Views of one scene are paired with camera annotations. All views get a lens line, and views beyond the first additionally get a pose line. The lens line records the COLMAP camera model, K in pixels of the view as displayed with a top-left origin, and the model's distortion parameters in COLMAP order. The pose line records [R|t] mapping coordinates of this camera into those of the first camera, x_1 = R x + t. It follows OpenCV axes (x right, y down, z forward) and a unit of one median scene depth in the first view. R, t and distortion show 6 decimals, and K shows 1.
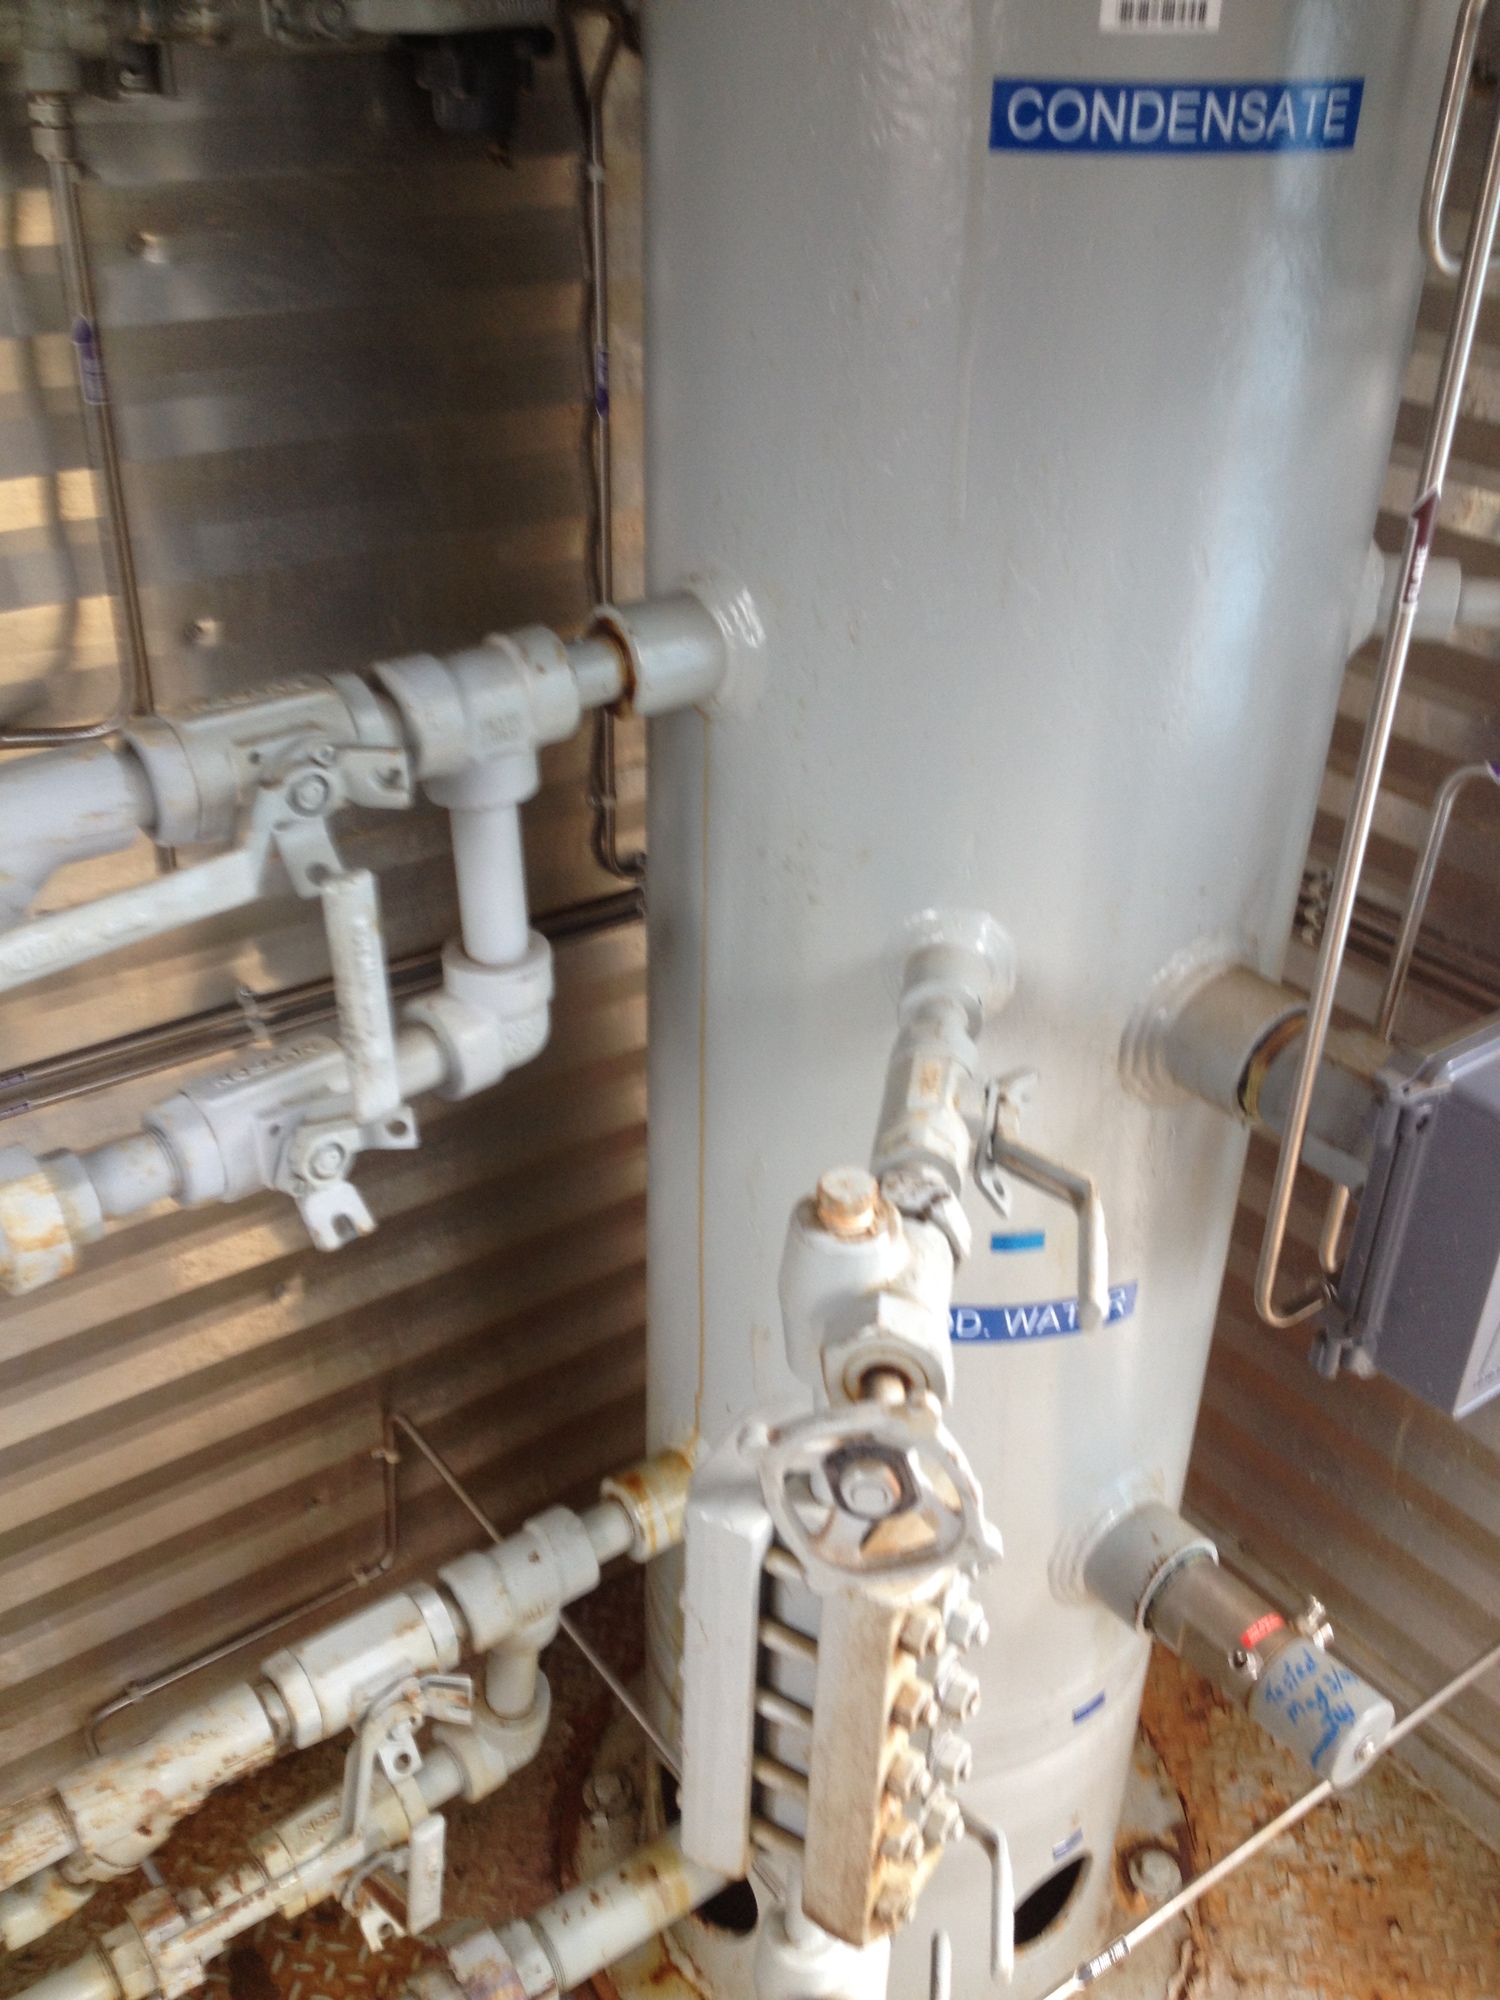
lens RADIAL K [[1903.6, 0, 776.5], [0, 1903.6, 1047.0], [0, 0, 1]] dist [0.029574, 0.000000]
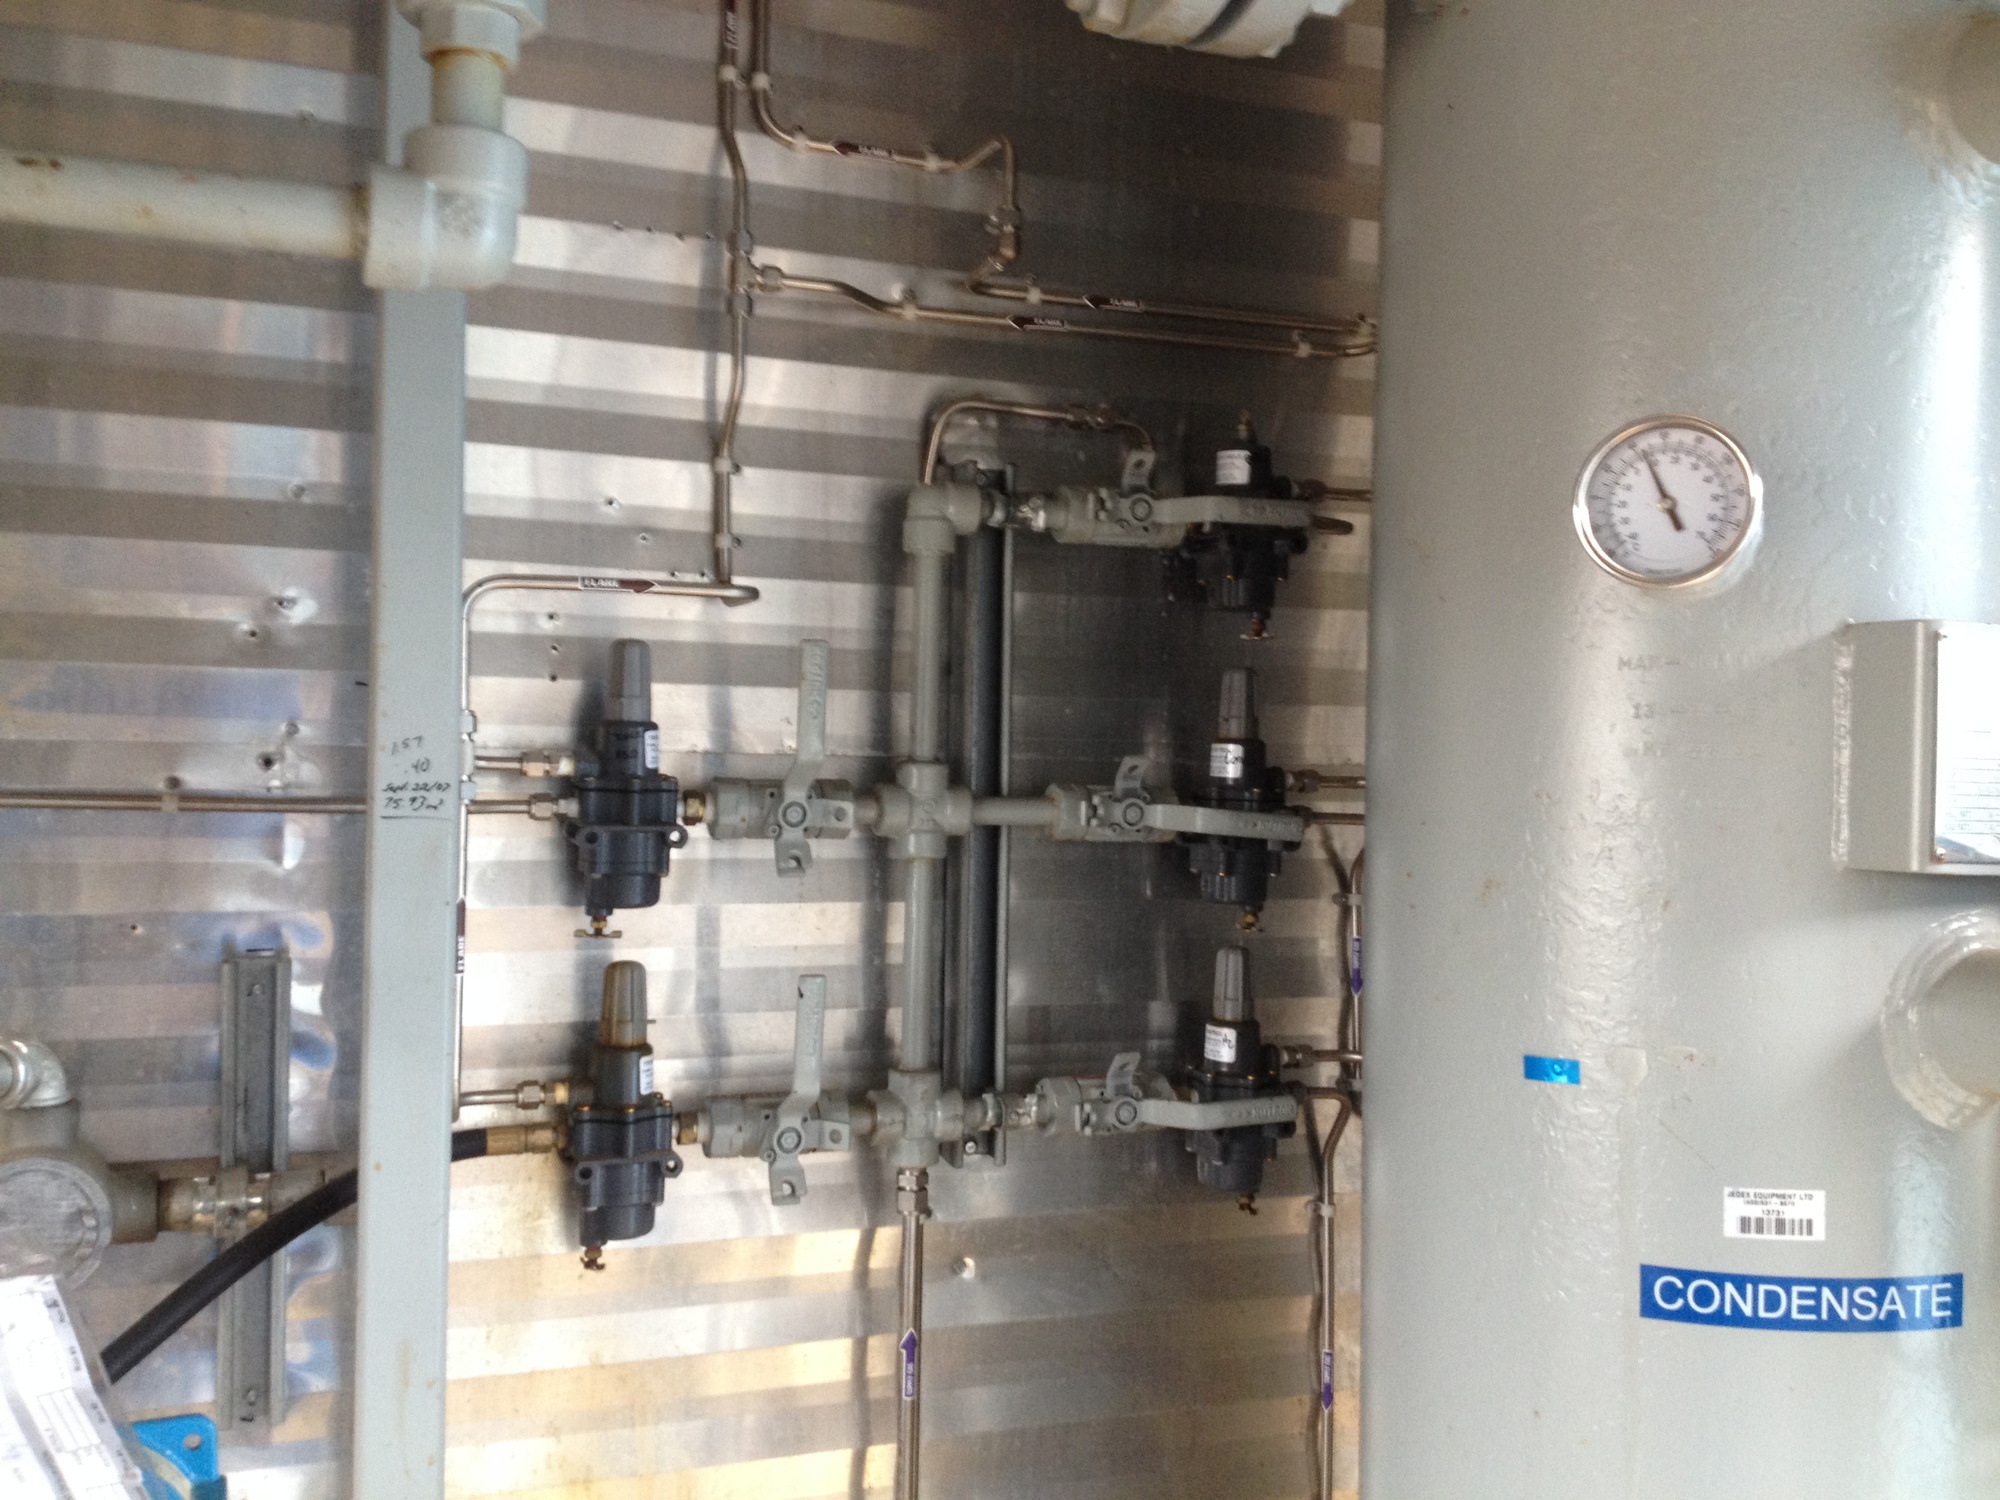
lens RADIAL K [[1903.6, 0, 1017.0], [0, 1903.6, 735.6], [0, 0, 1]] dist [0.029574, 0.000000]
pose [[0.969205, -0.018624, -0.245551, 0.023028], [-0.117763, 0.840678, -0.528576, -0.058192], [0.216274, 0.541215, 0.812596, -0.231234]]
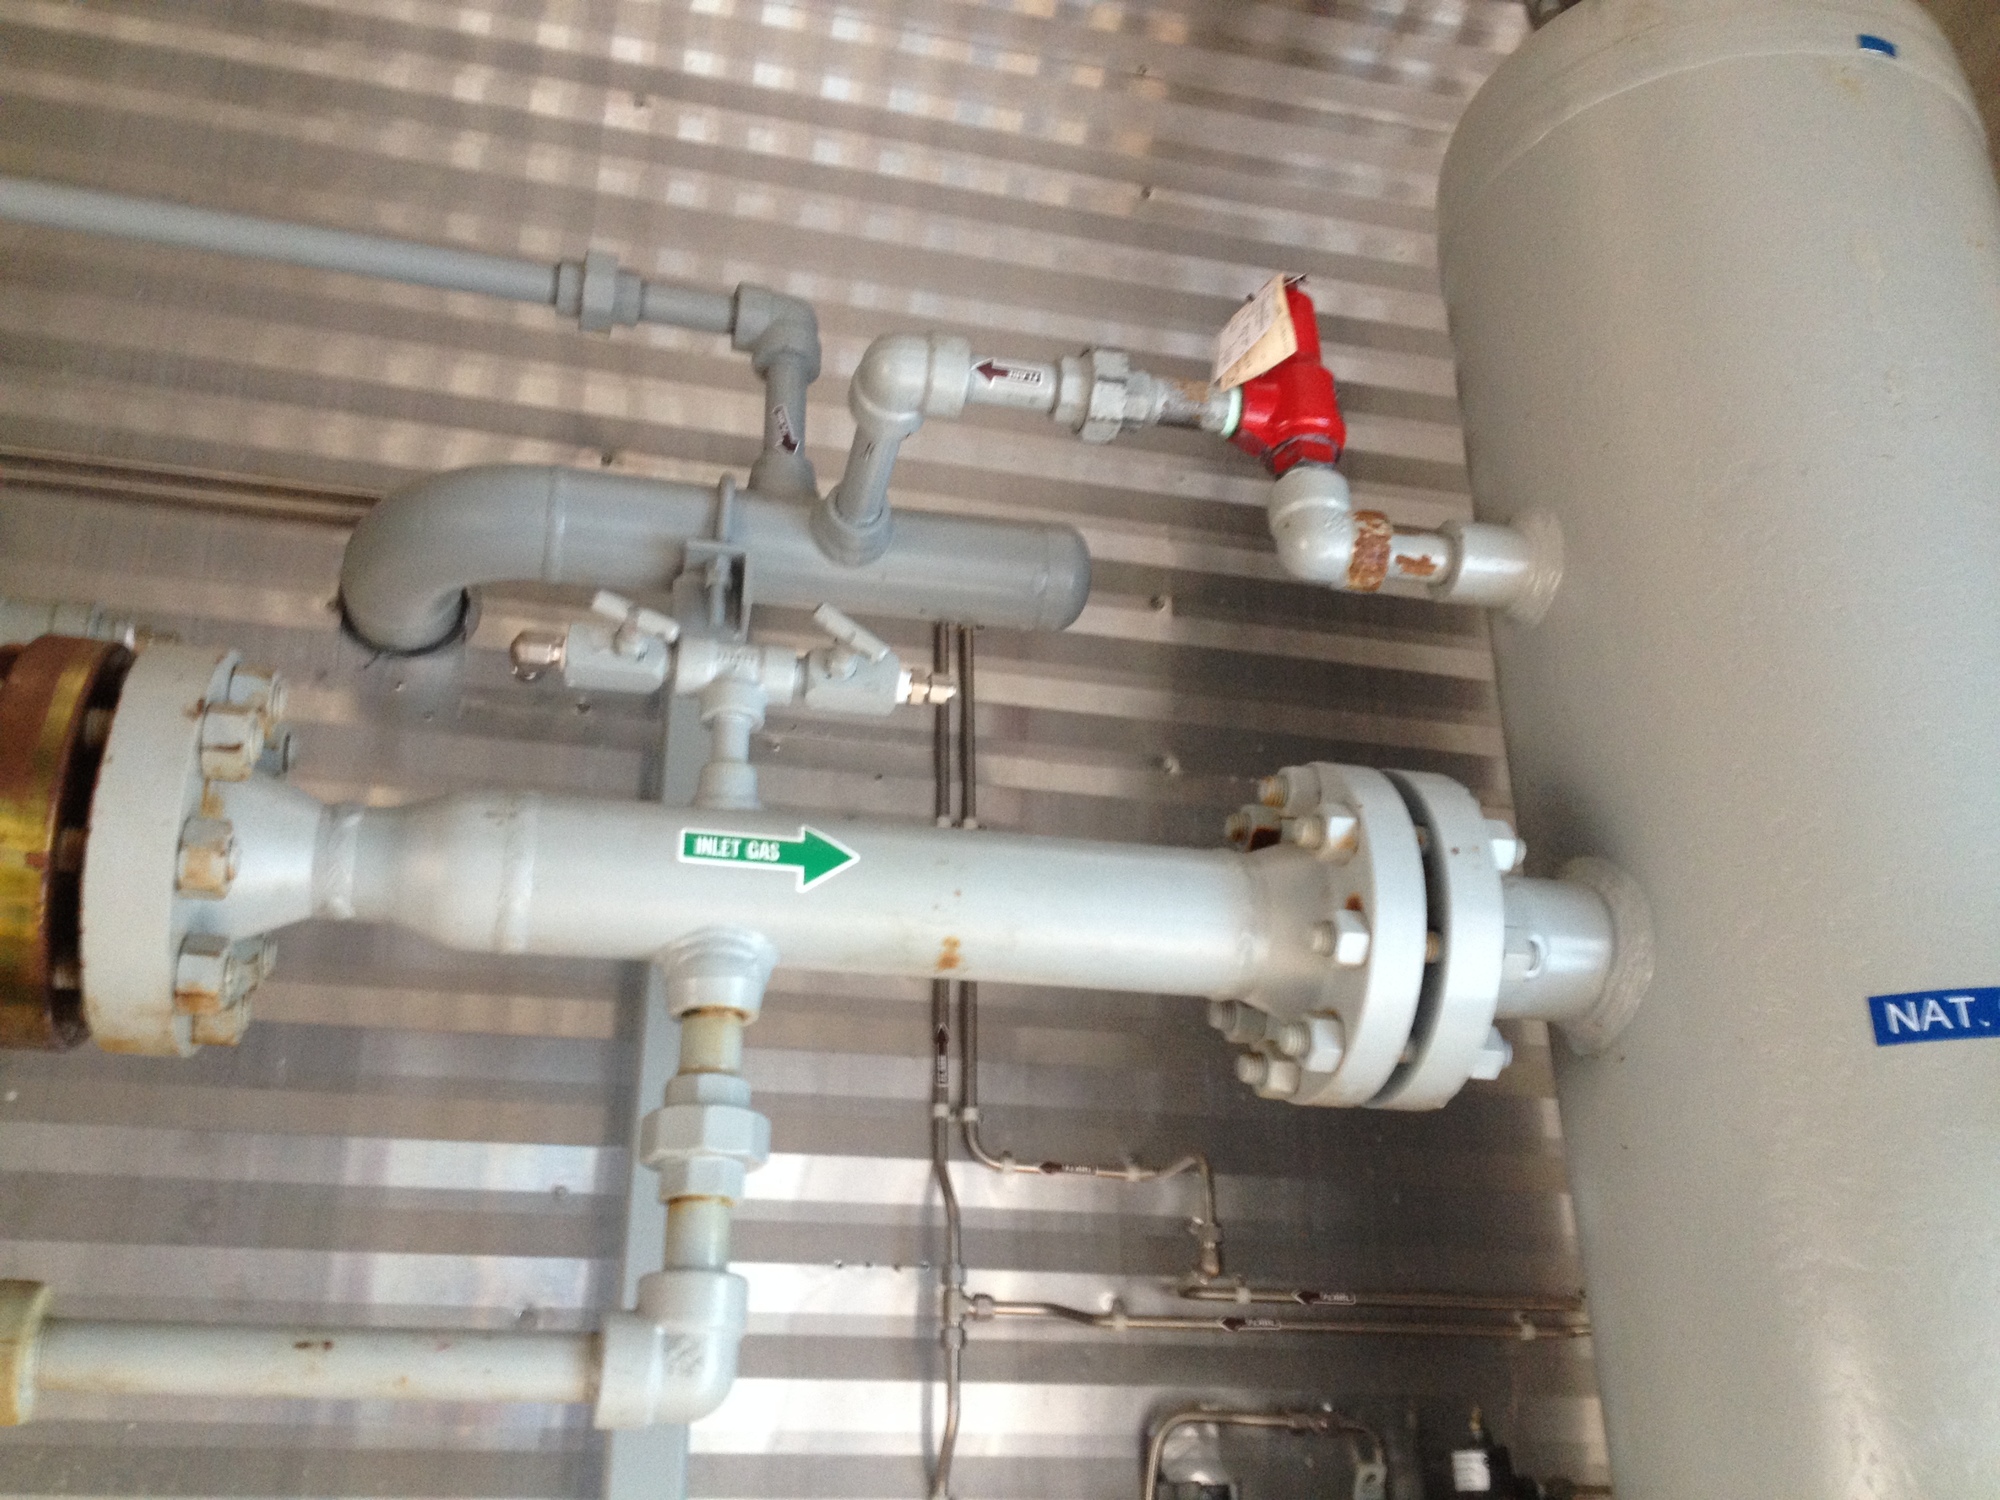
lens RADIAL K [[1903.6, 0, 1010.2], [0, 1903.6, 745.2], [0, 0, 1]] dist [0.029574, 0.000000]
pose [[0.927355, -0.204699, -0.313228, 0.063111], [-0.156161, 0.548994, -0.821109, -0.107321], [0.340040, 0.810373, 0.477146, -0.327813]]
